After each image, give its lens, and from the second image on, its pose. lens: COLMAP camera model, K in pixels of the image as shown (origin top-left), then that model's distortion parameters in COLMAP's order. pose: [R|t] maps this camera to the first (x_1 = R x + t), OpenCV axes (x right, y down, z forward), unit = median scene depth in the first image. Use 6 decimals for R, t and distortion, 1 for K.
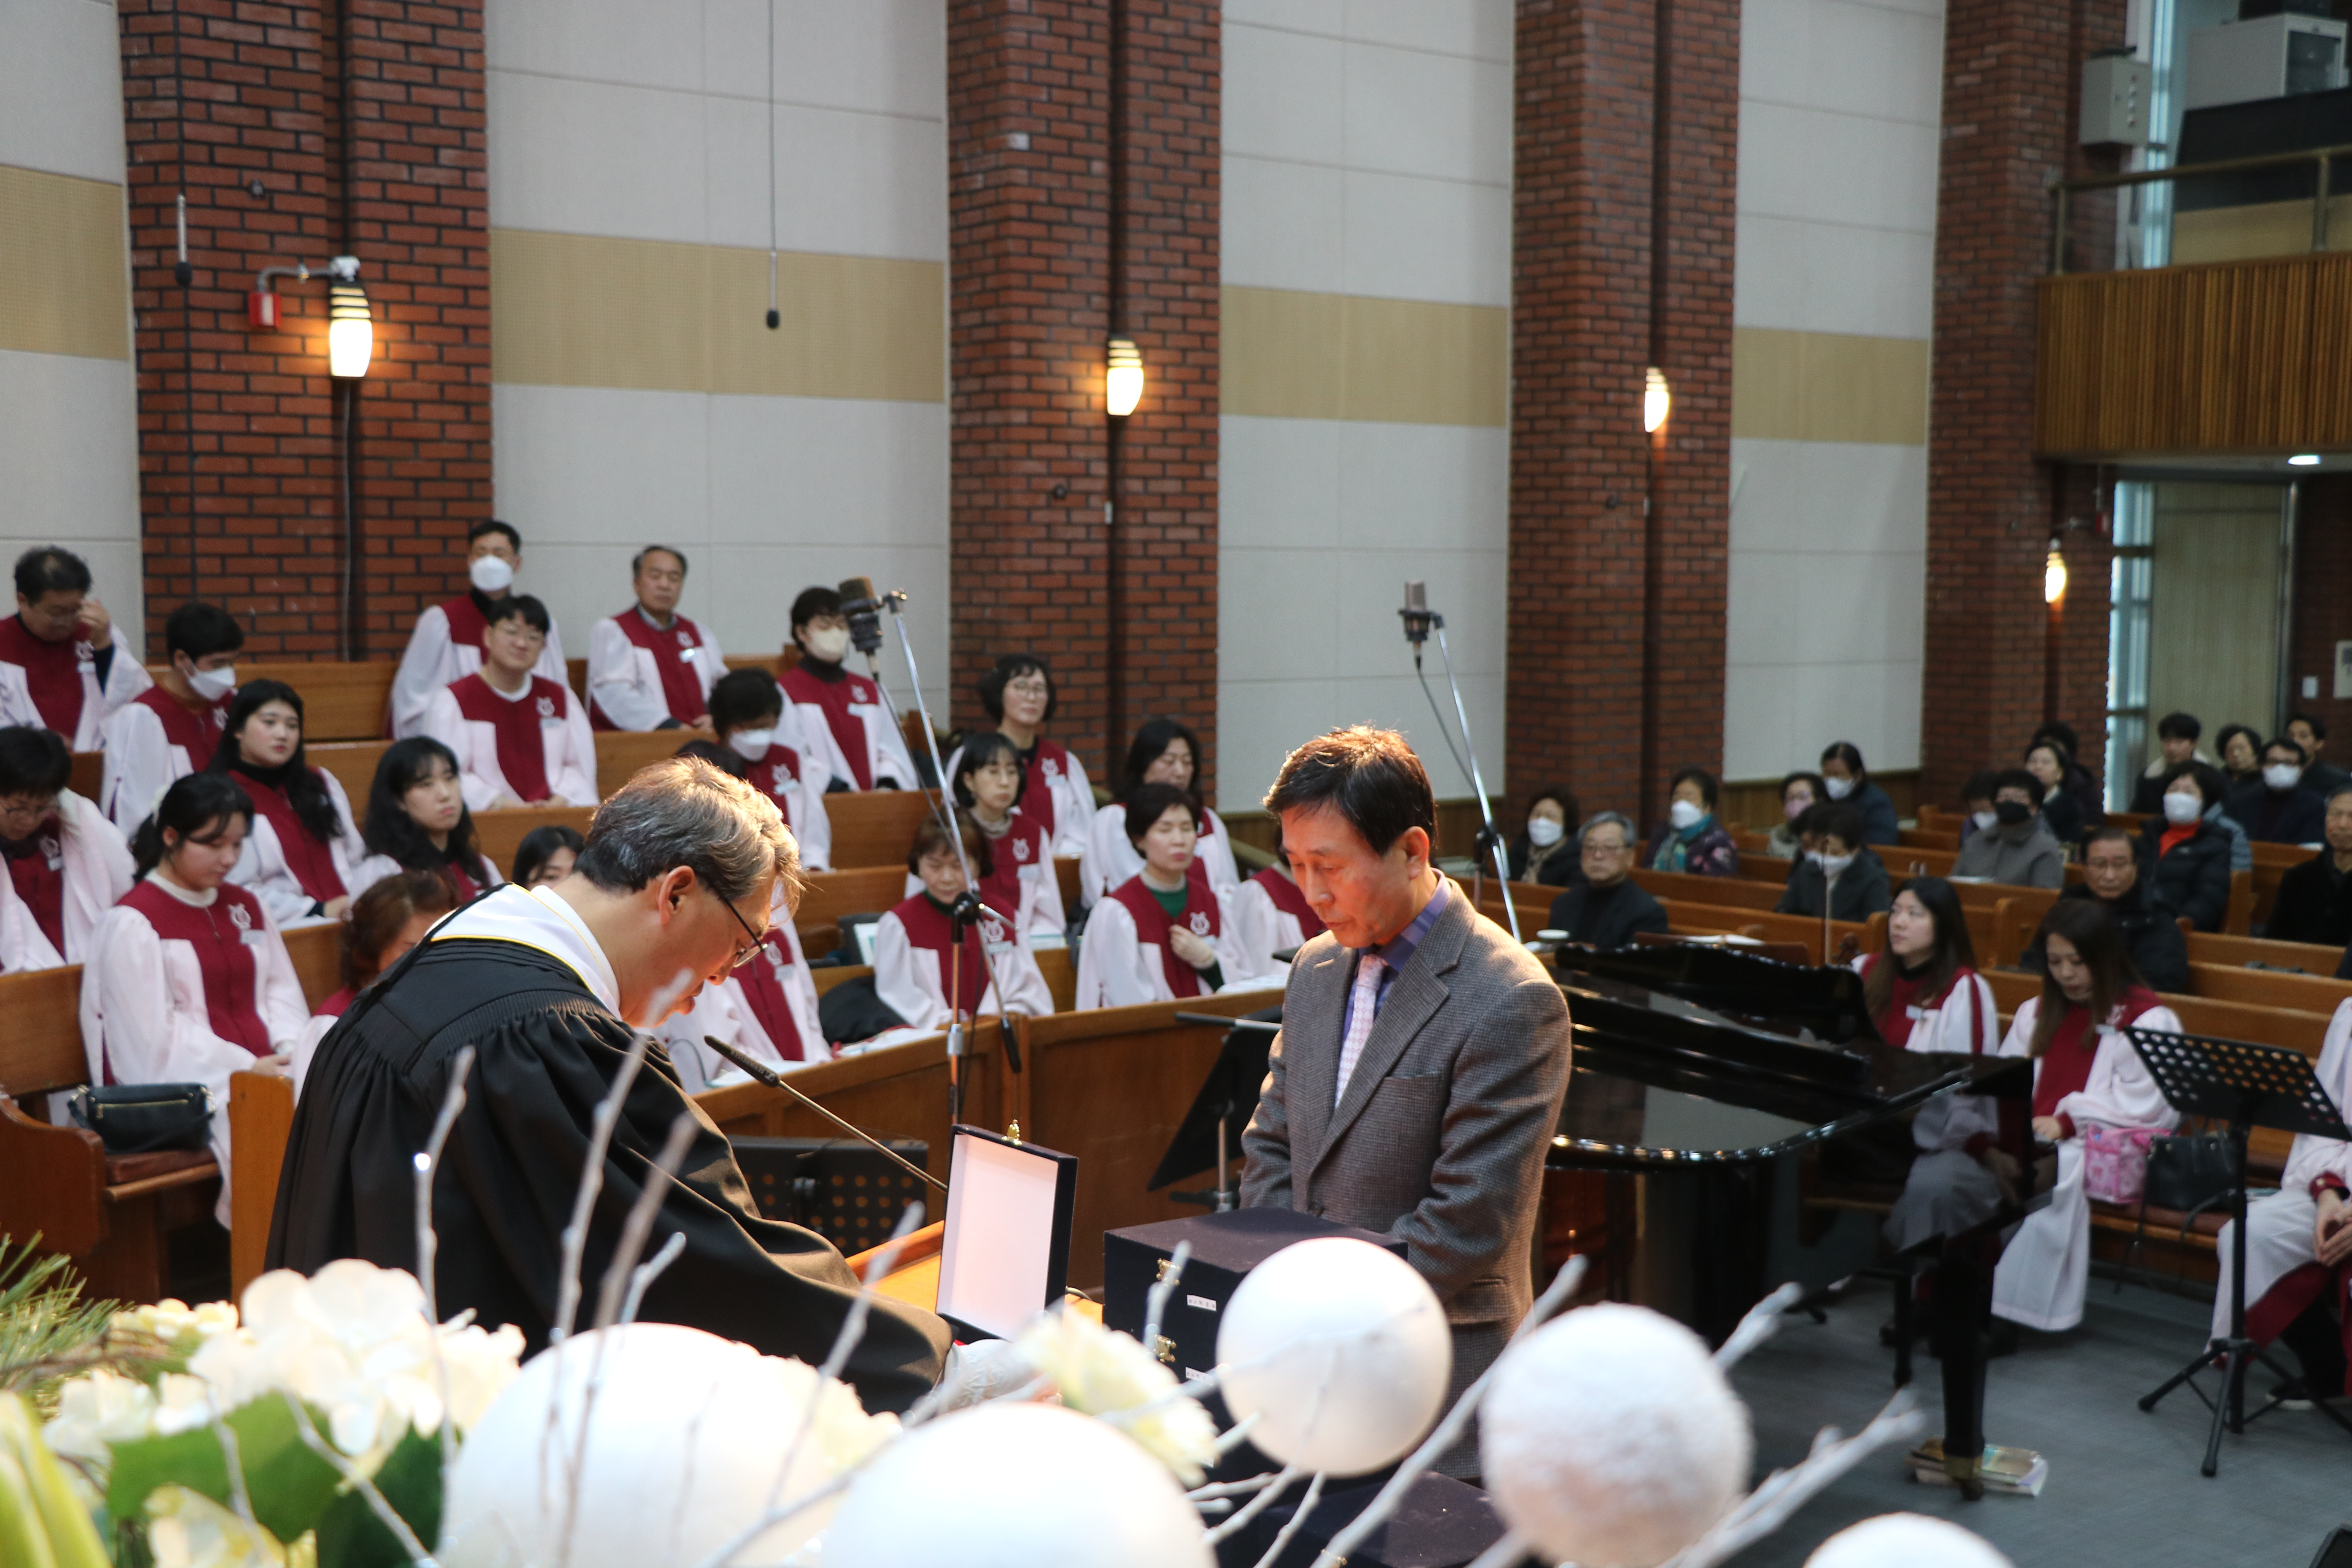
lens RADIAL K [[2929.9, 0, 1185.7], [0, 2929.9, 812.4], [0, 0, 1]] dist [-0.047852, 0.418559]
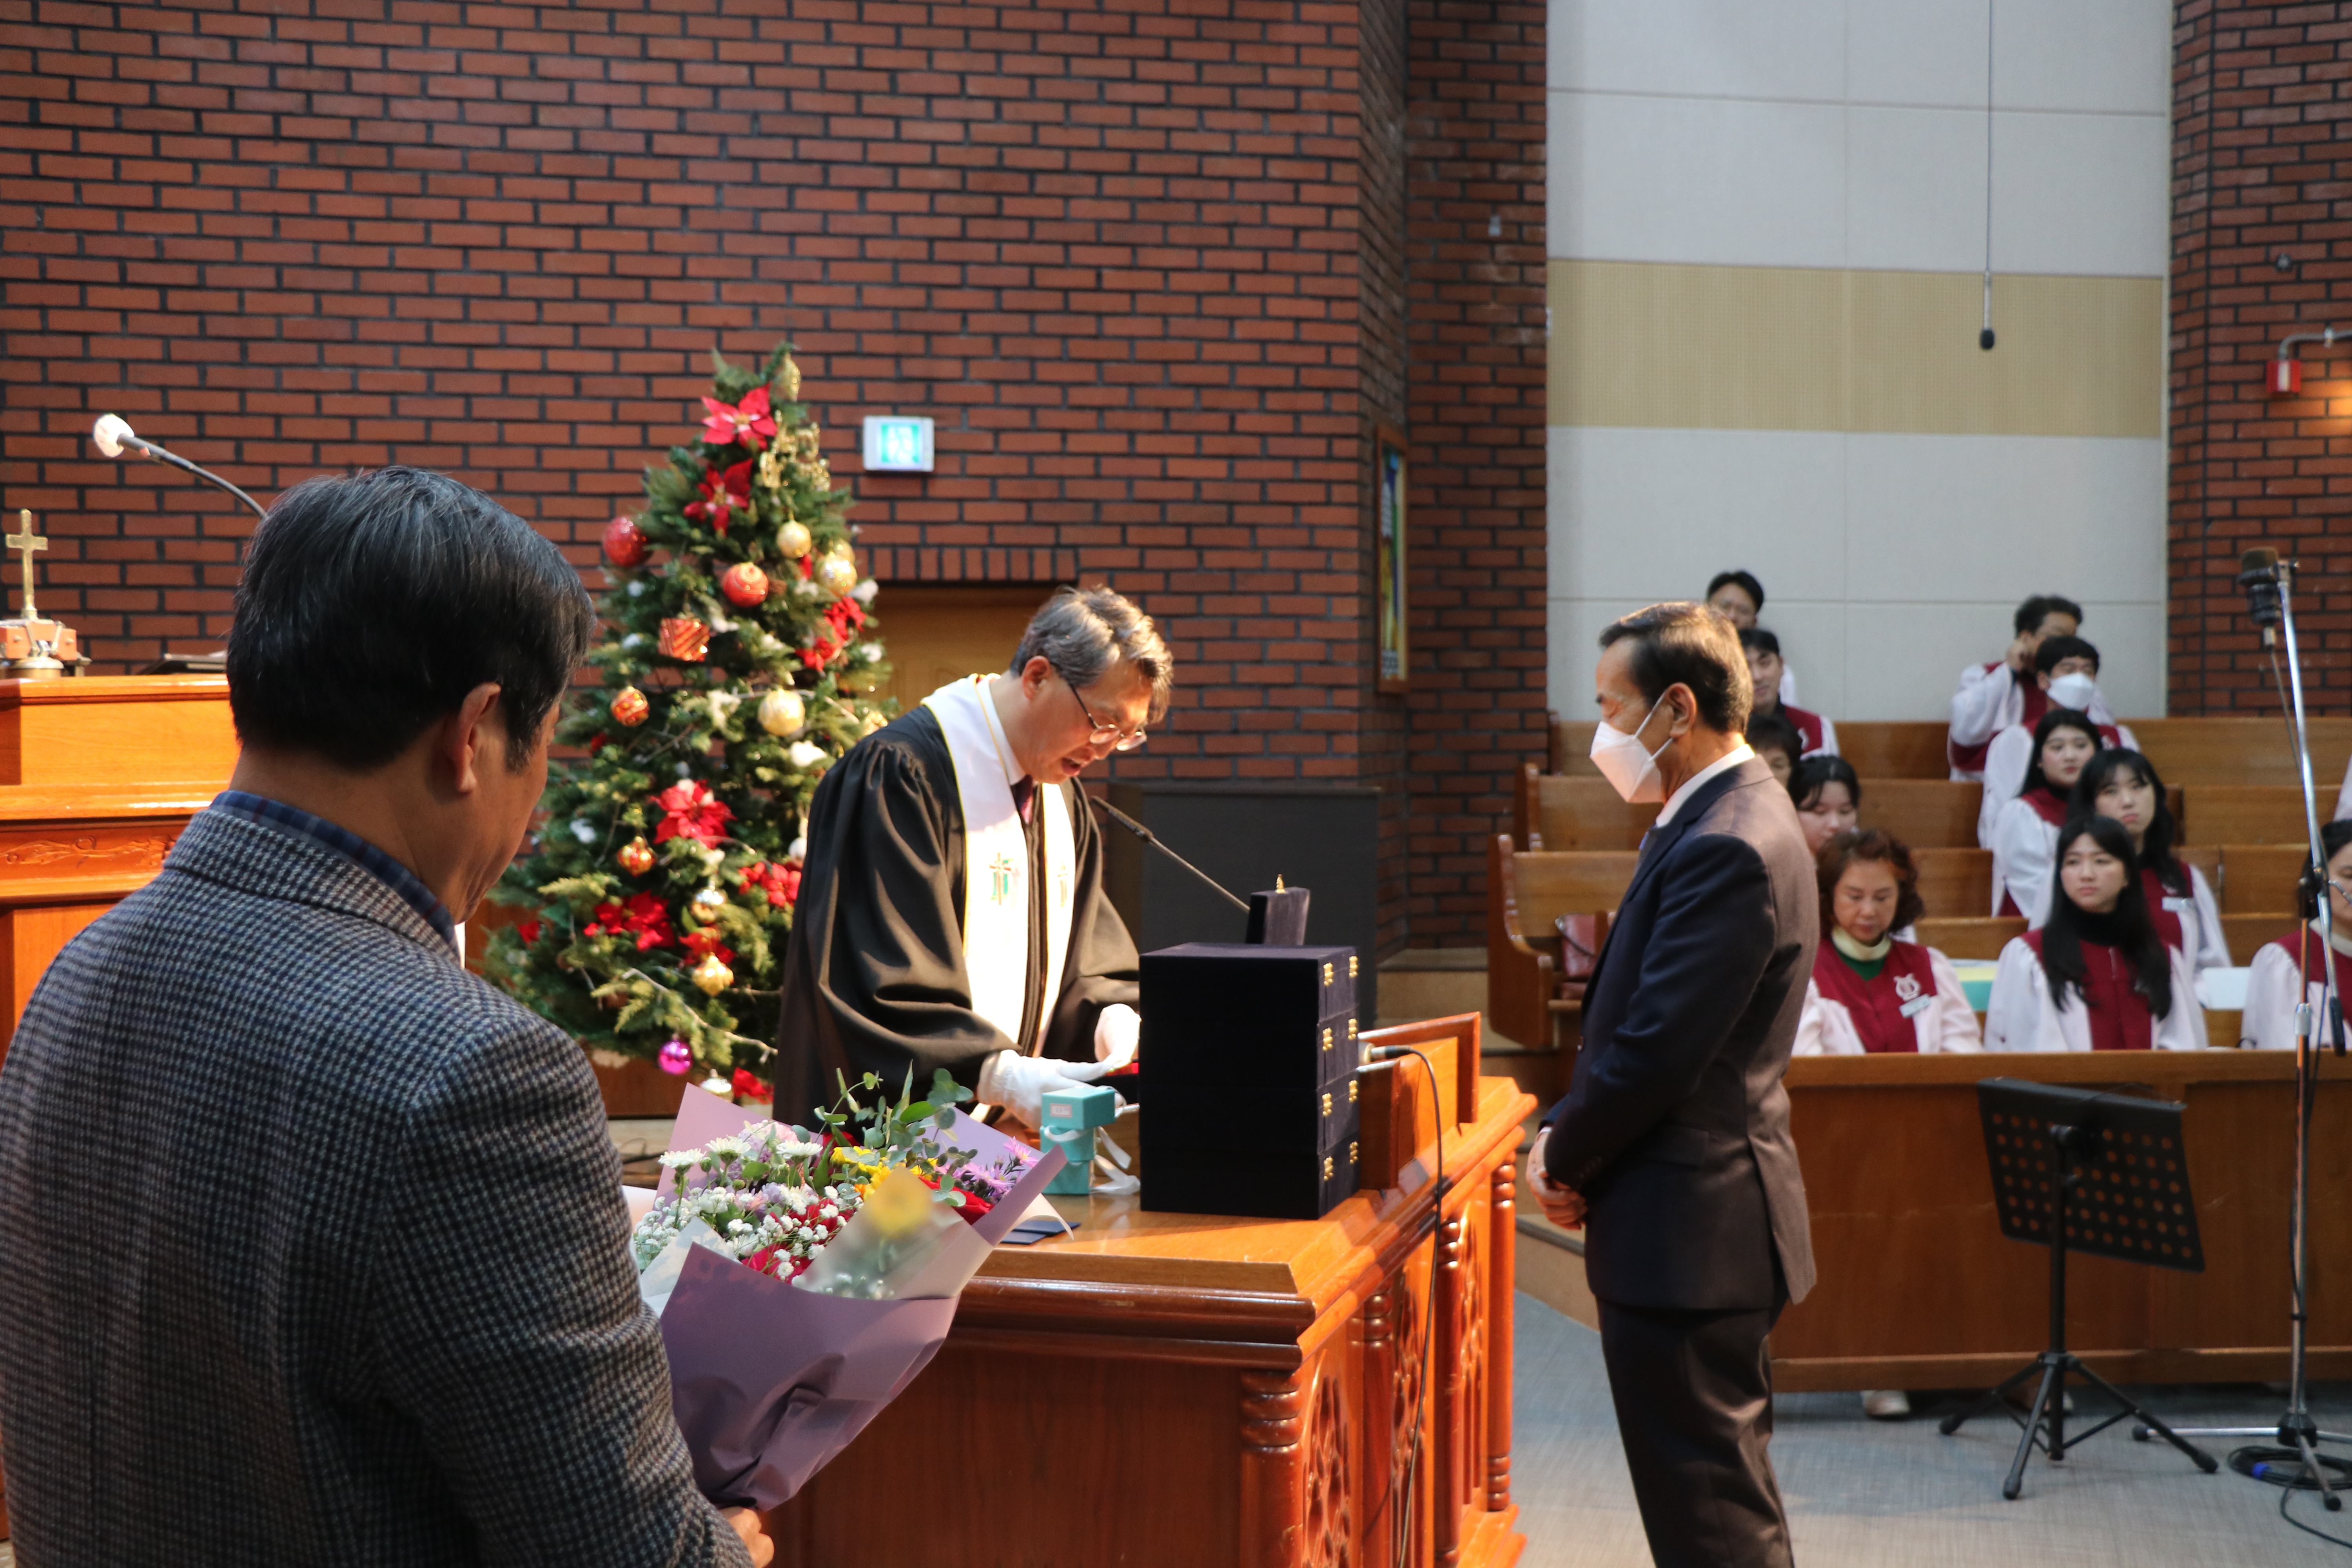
lens RADIAL K [[2929.9, 0, 1185.7], [0, 2929.9, 812.4], [0, 0, 1]] dist [-0.047852, 0.418559]
pose [[0.596670, 0.014593, -0.802354, 0.235650], [-0.063937, 0.997521, -0.029404, 0.030632], [0.799935, 0.068845, 0.596124, 0.064341]]
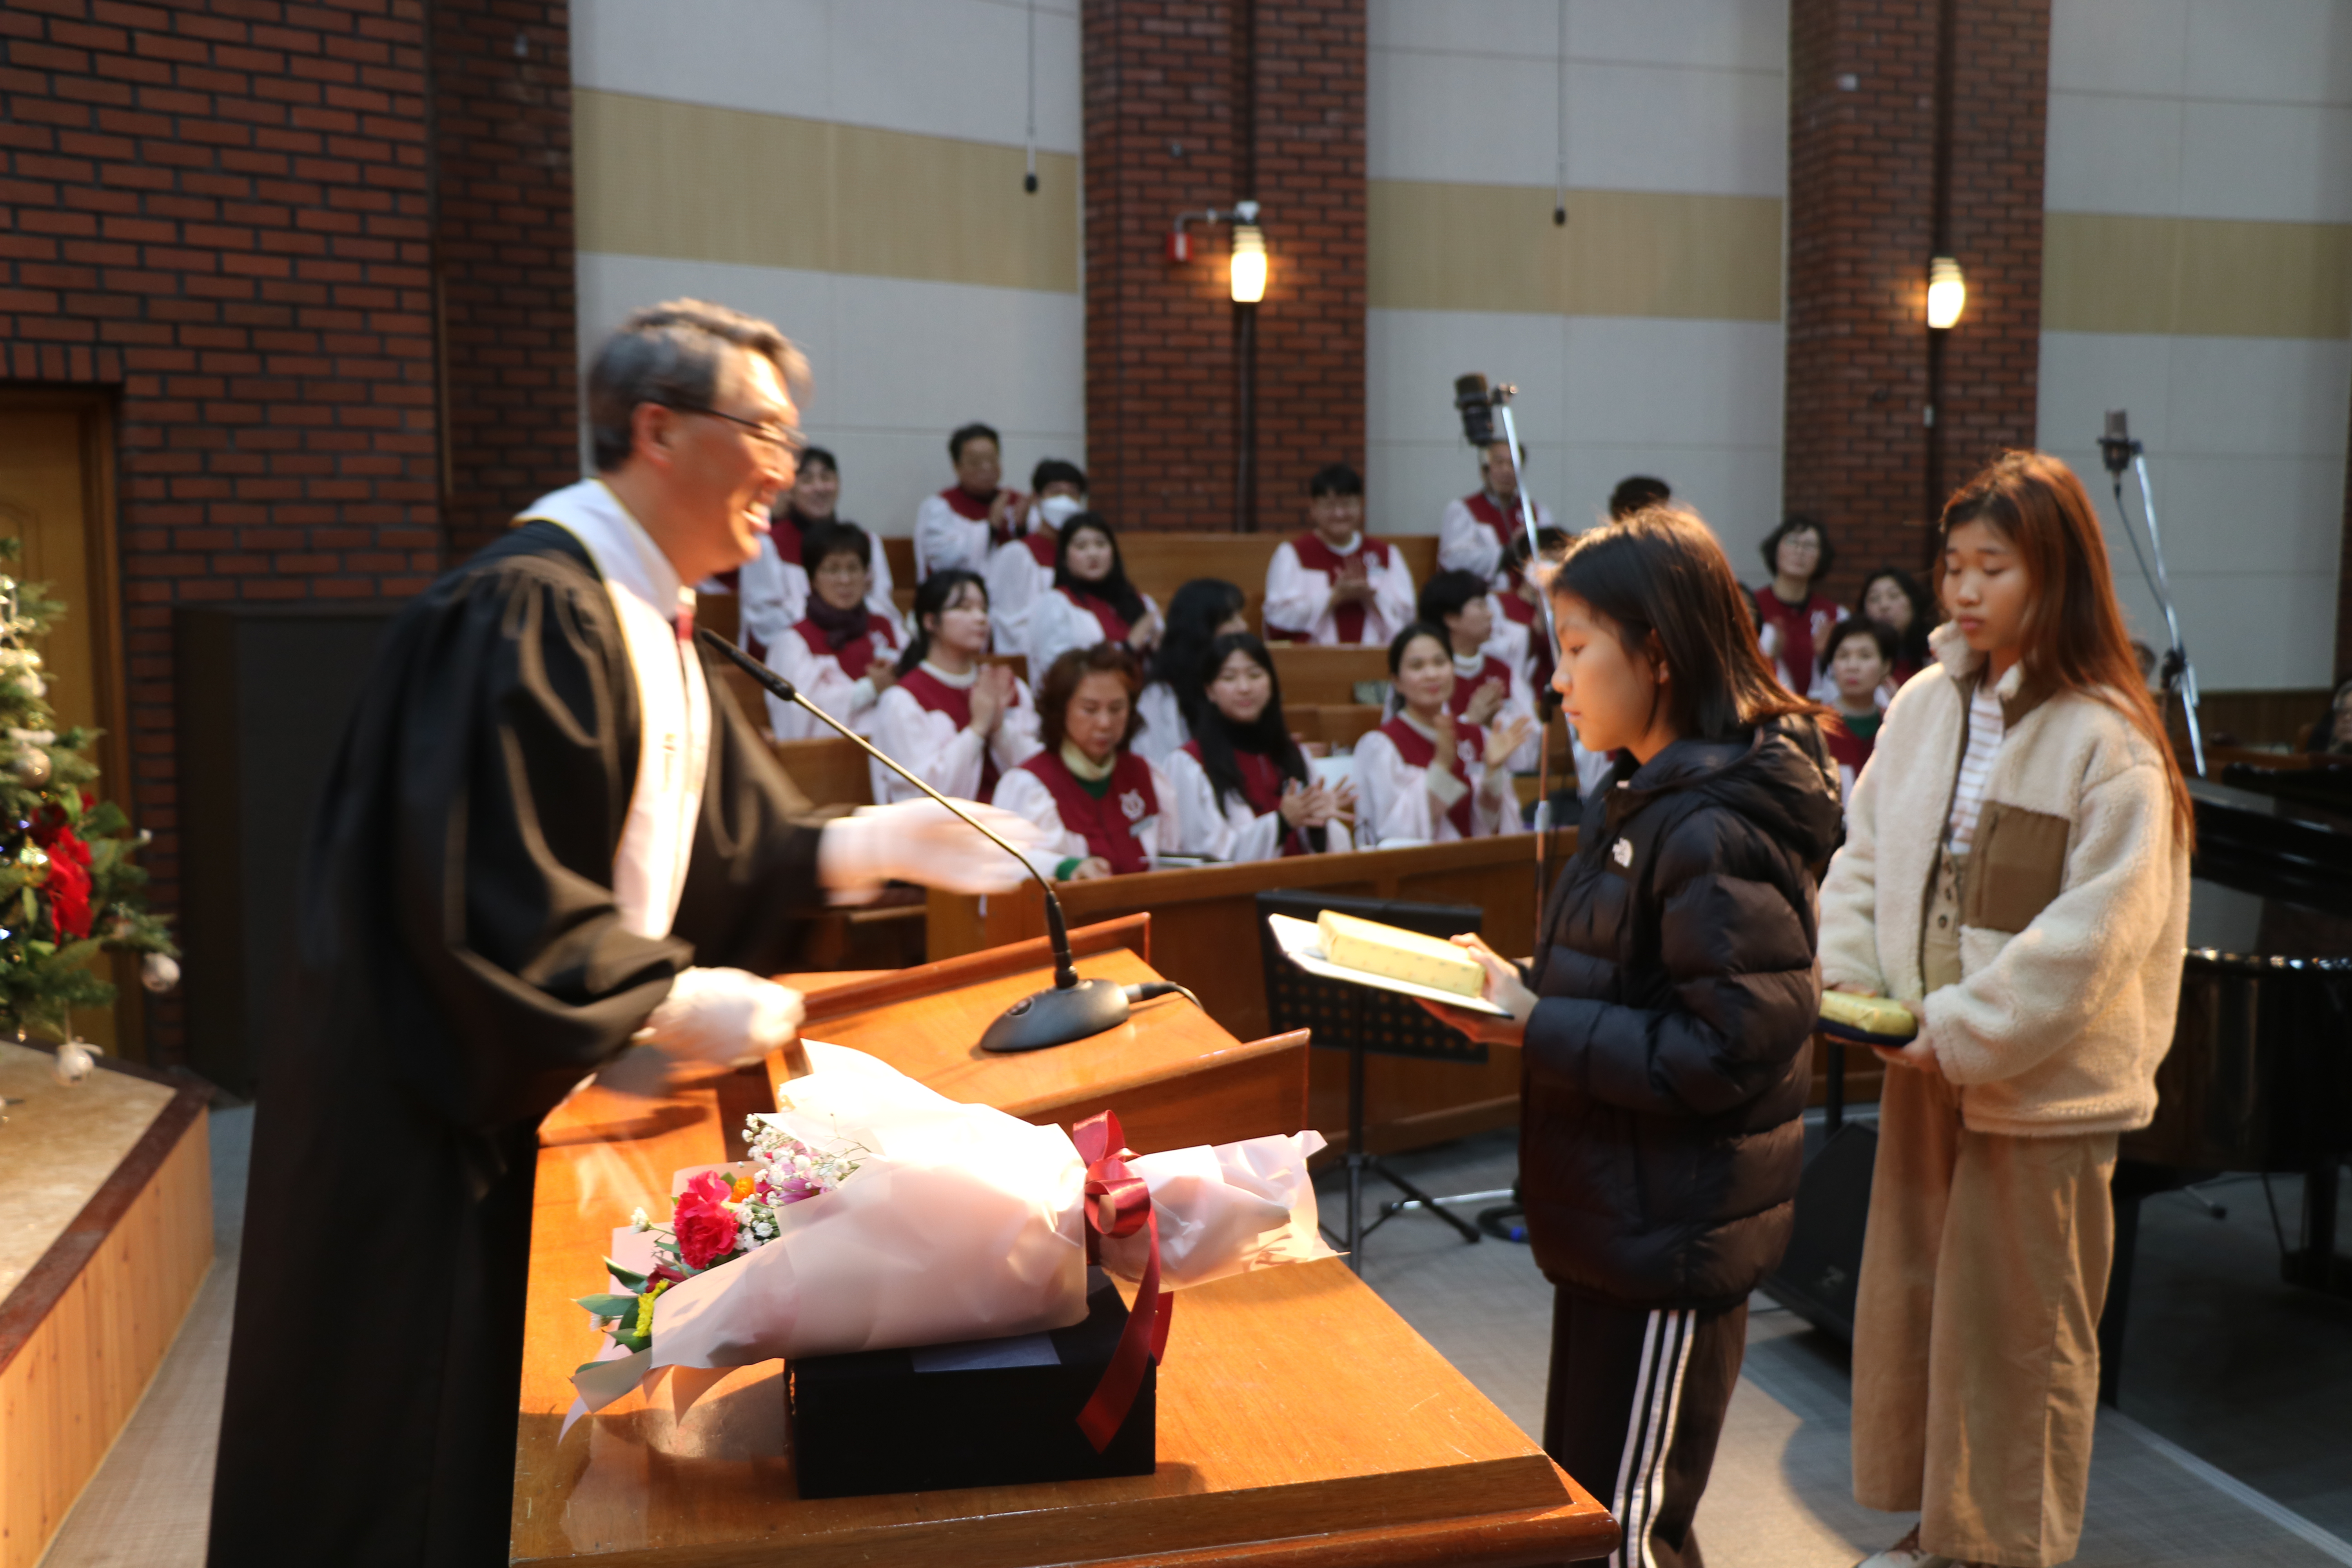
lens RADIAL K [[2241.9, 0, 1183.2], [0, 2241.9, 809.3], [0, 0, 1]] dist [-0.145688, 0.242143]
pose [[0.912506, 0.040394, -0.407065, 0.062387], [-0.028151, 0.998954, 0.036023, 0.024922], [0.408095, -0.021412, 0.912689, 0.115952]]
